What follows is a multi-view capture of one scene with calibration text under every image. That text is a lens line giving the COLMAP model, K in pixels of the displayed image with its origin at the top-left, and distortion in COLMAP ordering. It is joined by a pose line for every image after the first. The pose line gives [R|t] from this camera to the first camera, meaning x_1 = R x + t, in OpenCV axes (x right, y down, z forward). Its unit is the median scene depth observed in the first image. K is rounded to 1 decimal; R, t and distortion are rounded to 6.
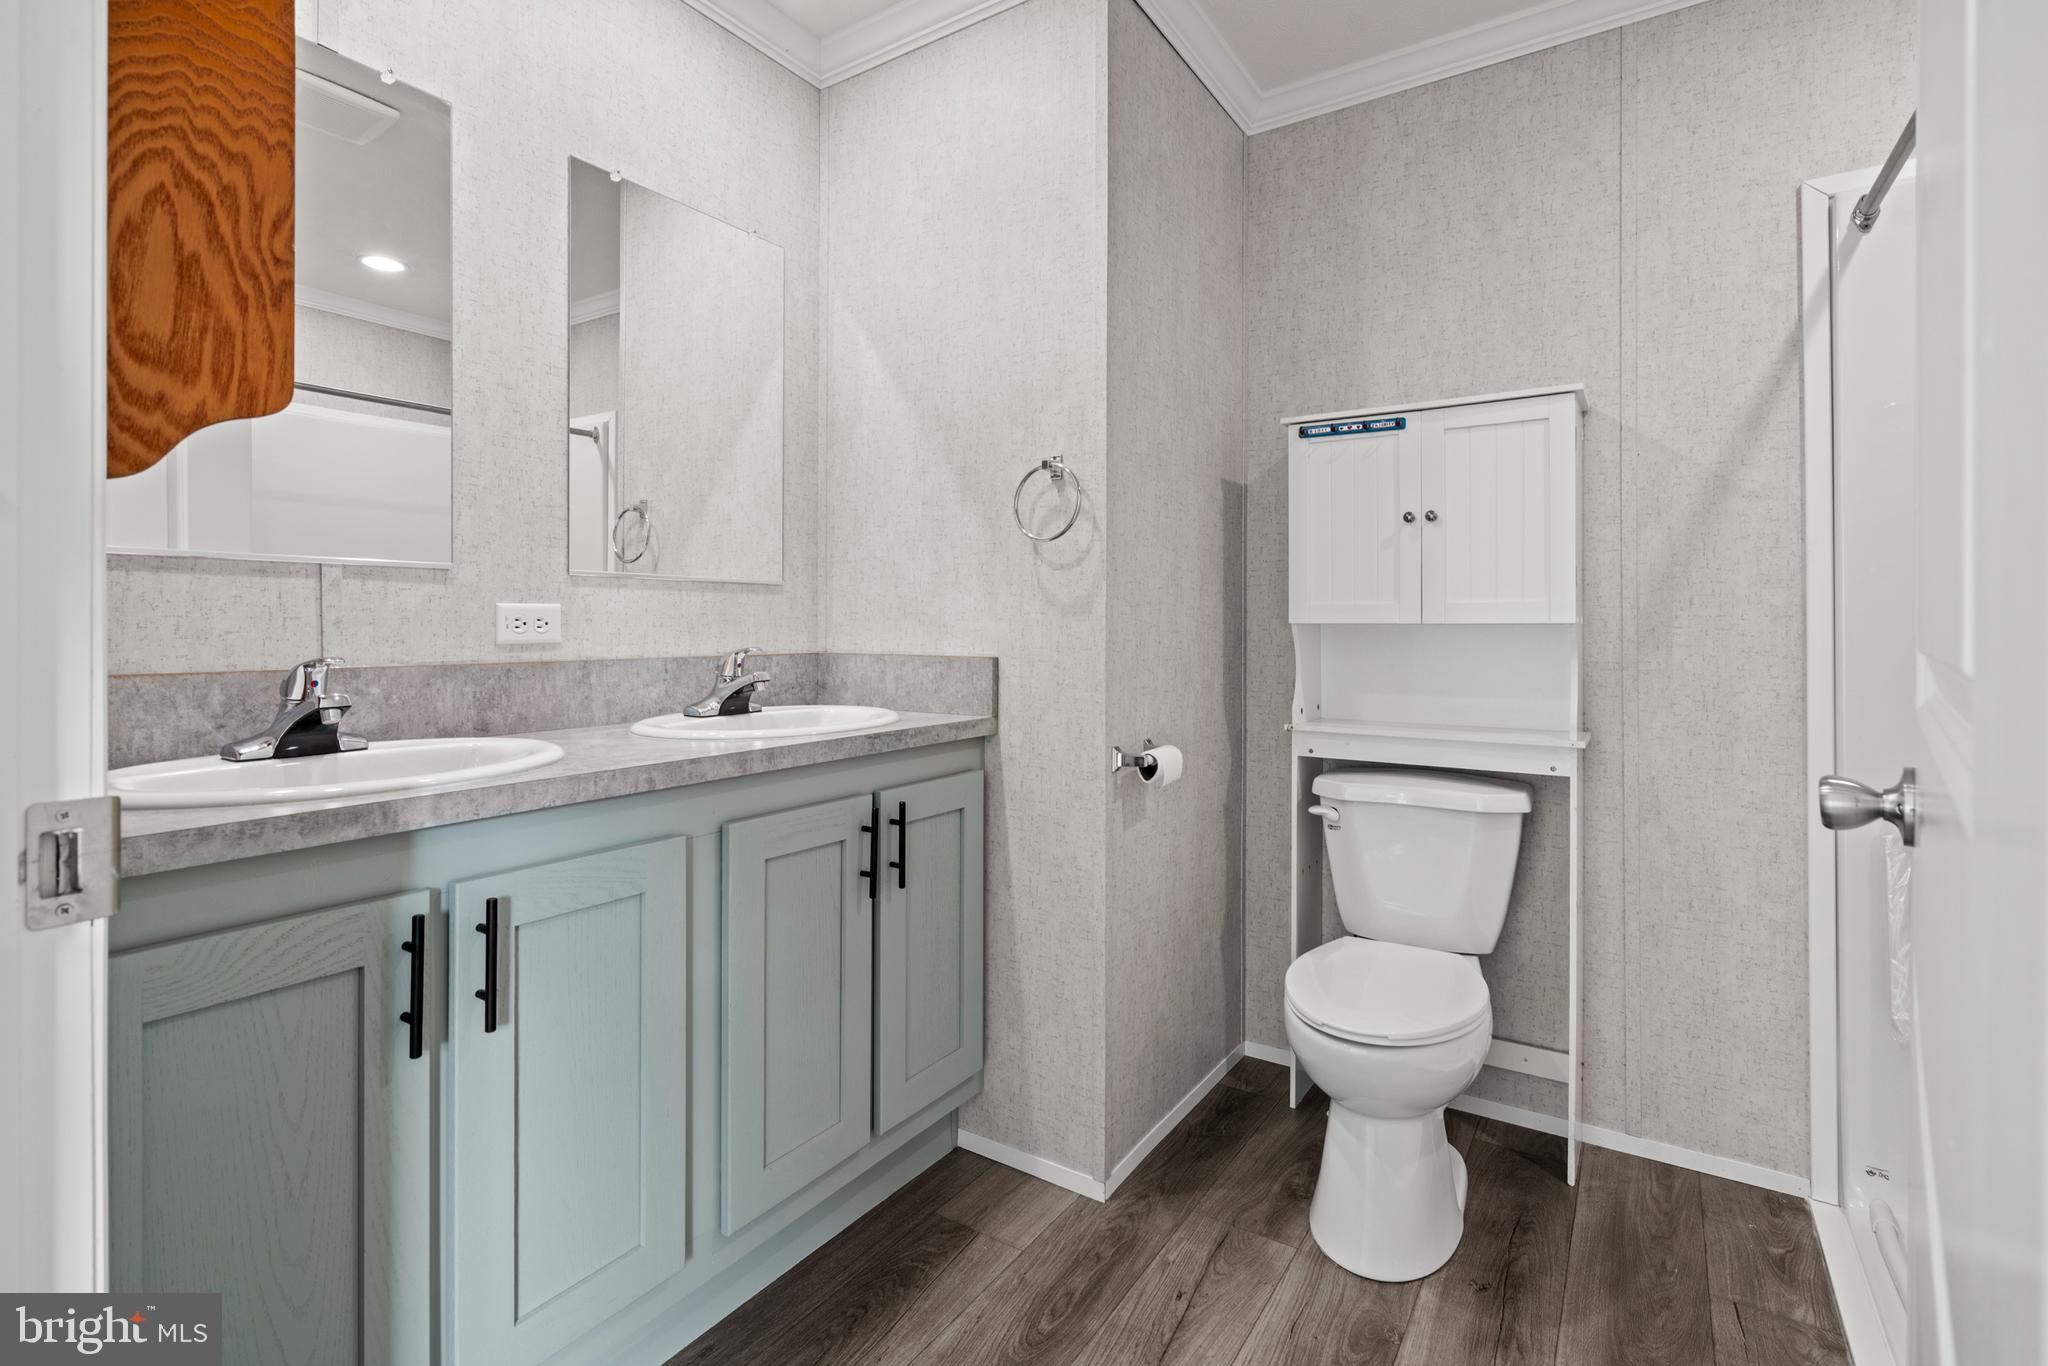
lens RADIAL K [[924.9, 0, 1031.3], [0, 924.9, 635.7], [0, 0, 1]] dist [-0.009138, 0.004619]
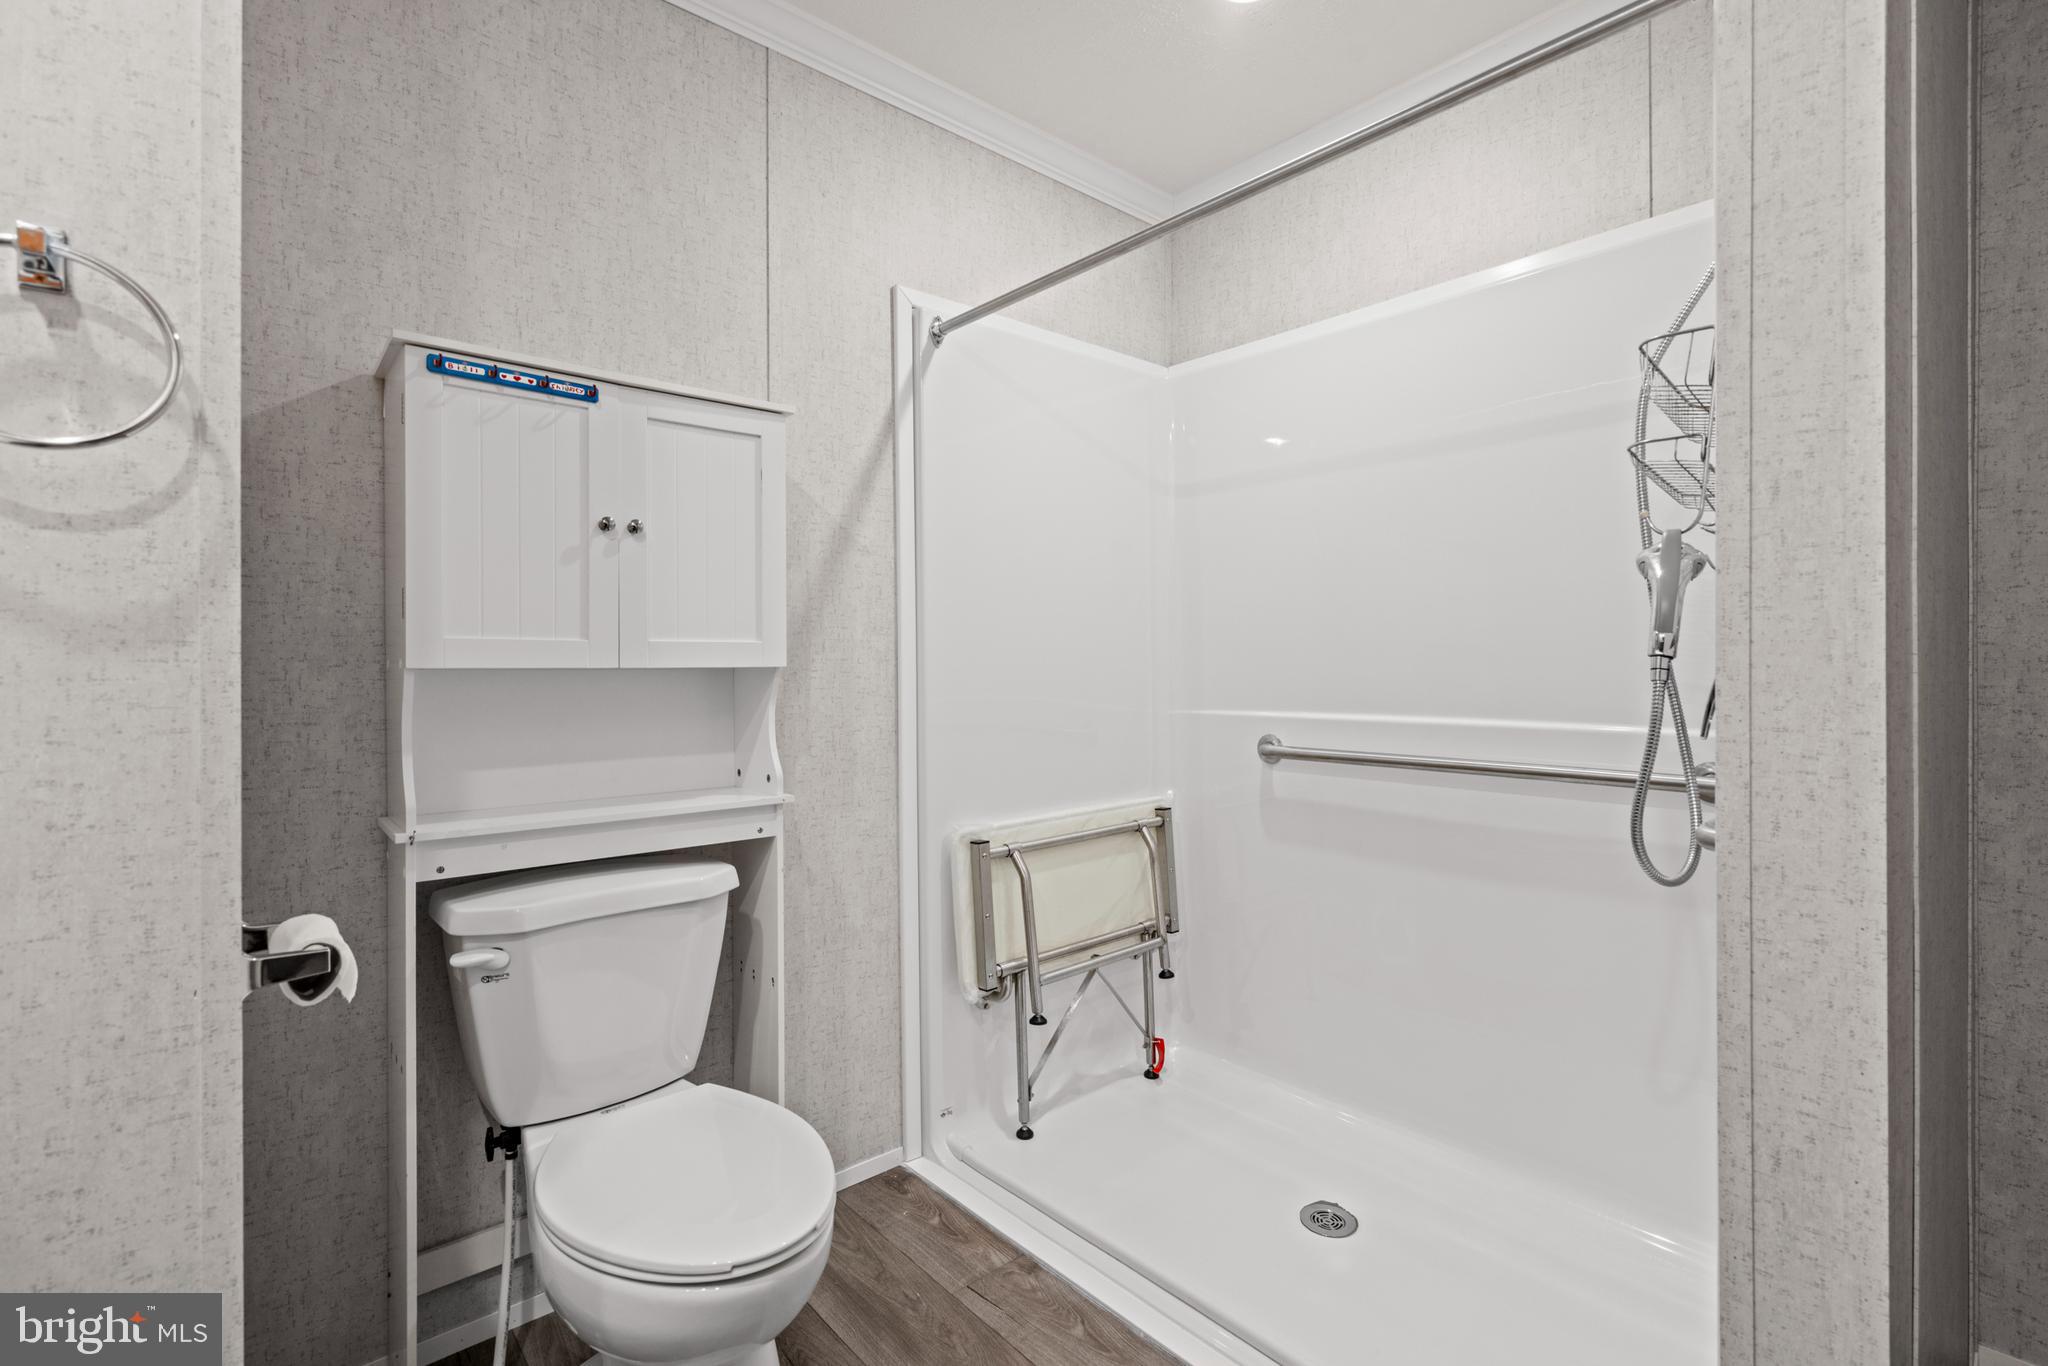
lens RADIAL K [[924.9, 0, 1026.7], [0, 924.9, 668.0], [0, 0, 1]] dist [-0.009138, 0.004619]
pose [[0.282670, -0.002242, 0.959215, -0.218173], [0.015445, 0.999878, -0.002215, -0.006570], [-0.959093, 0.015441, 0.282670, 0.499821]]
